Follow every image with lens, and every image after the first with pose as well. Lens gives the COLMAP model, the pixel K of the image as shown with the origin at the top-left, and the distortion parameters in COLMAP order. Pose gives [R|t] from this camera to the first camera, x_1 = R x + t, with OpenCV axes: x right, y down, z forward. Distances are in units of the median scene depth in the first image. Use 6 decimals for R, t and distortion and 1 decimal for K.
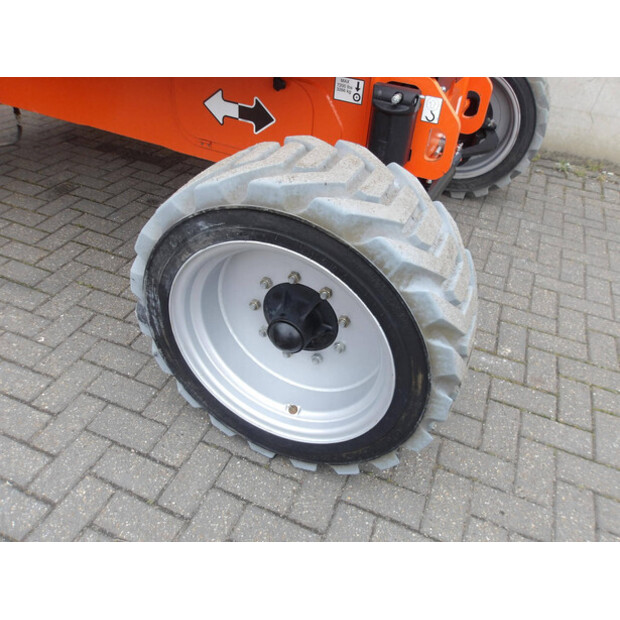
lens RADIAL K [[508.5, 0, 311.7], [0, 508.5, 308.0], [0, 0, 1]] dist [-0.000729, 0.003771]
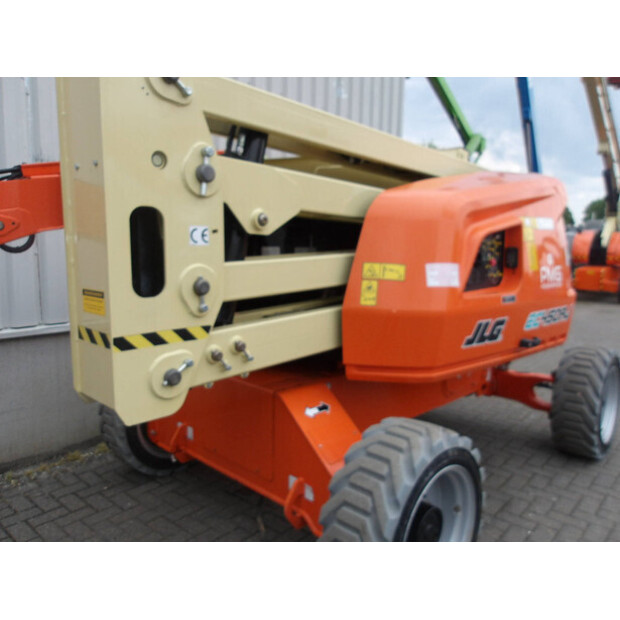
lens RADIAL K [[508.5, 0, 311.7], [0, 508.5, 308.0], [0, 0, 1]] dist [-0.000729, 0.003771]
pose [[0.308840, -0.181725, 0.933592, -2.689808], [0.589394, 0.806956, -0.037901, -1.059016], [-0.746480, 0.561959, 0.356328, 0.700085]]
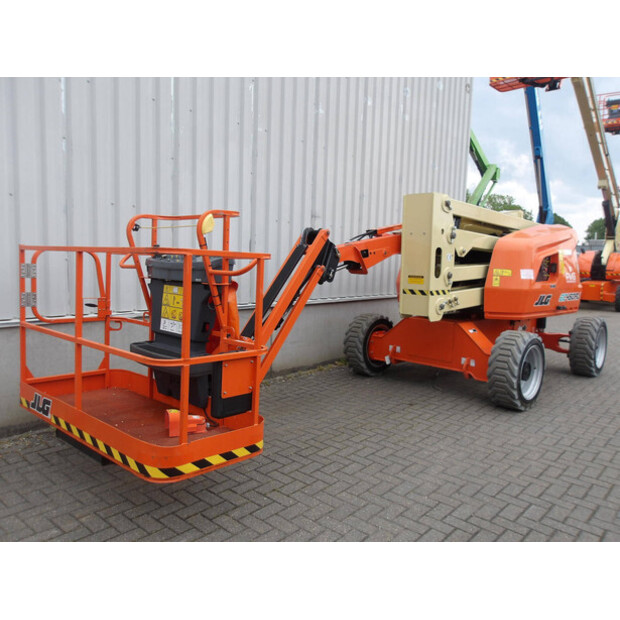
lens RADIAL K [[508.5, 0, 311.7], [0, 508.5, 308.0], [0, 0, 1]] dist [-0.000729, 0.003771]
pose [[0.315170, -0.150906, 0.936961, -5.111374], [0.578103, 0.813494, -0.063438, -1.436750], [-0.752639, 0.561653, 0.343628, 0.945364]]
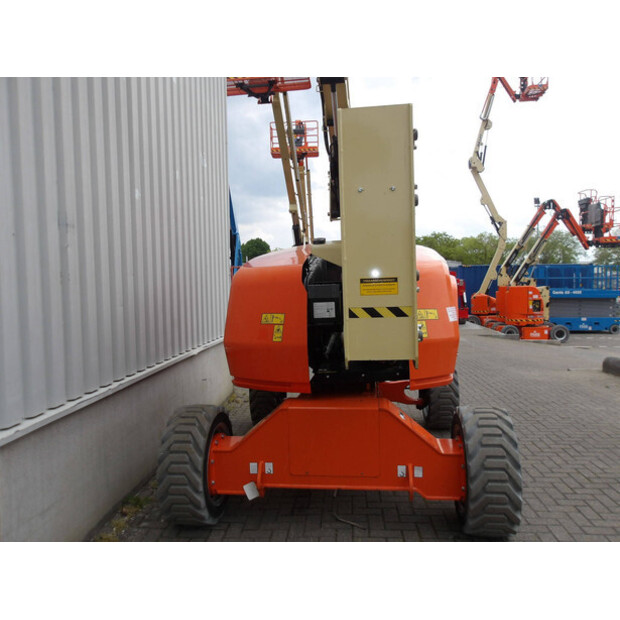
lens RADIAL K [[508.5, 0, 311.7], [0, 508.5, 308.0], [0, 0, 1]] dist [-0.000729, 0.003771]
pose [[-0.329218, -0.103378, 0.938578, -3.181323], [0.583144, 0.759528, 0.288202, -2.089977], [-0.742670, 0.642207, -0.189766, 1.851923]]
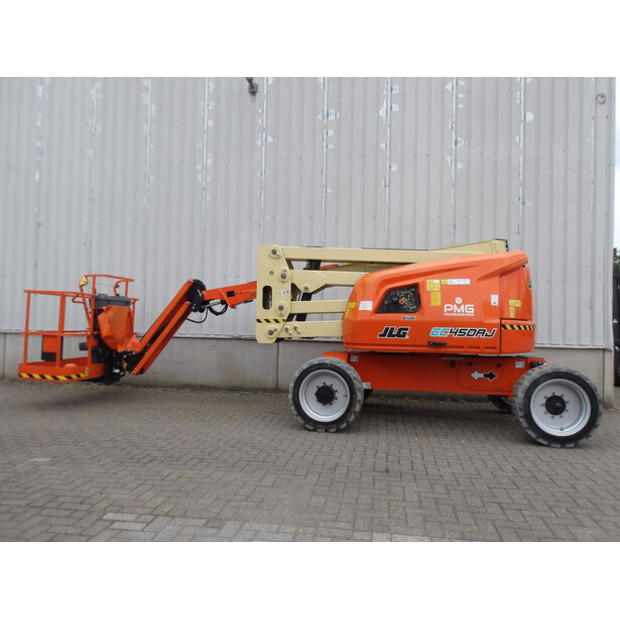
lens RADIAL K [[508.5, 0, 311.7], [0, 508.5, 308.0], [0, 0, 1]] dist [-0.000729, 0.003771]
pose [[0.966675, -0.036794, 0.253349, -2.455609], [0.188765, 0.770947, -0.608284, 1.289502], [-0.172937, 0.635836, 0.752200, -1.884327]]
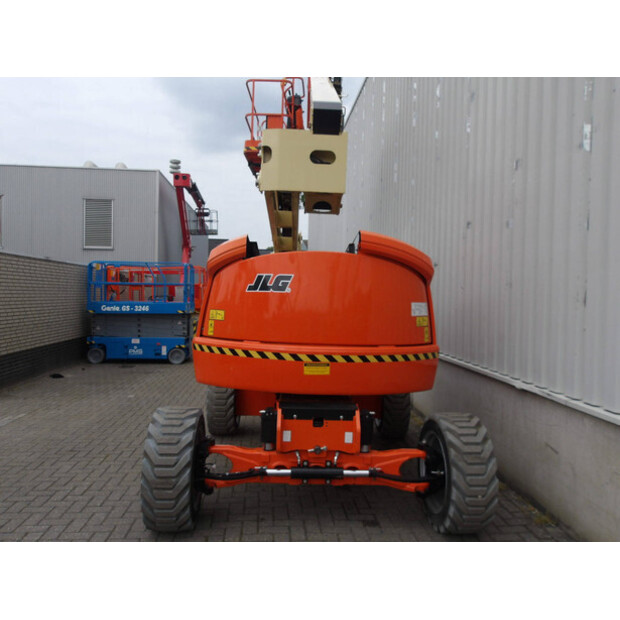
lens RADIAL K [[508.5, 0, 311.7], [0, 508.5, 308.0], [0, 0, 1]] dist [-0.000729, 0.003771]
pose [[0.464310, -0.037444, -0.884881, 2.371660], [-0.540179, 0.779791, -0.316437, -0.150929], [0.701871, 0.624919, 0.341838, 0.018282]]
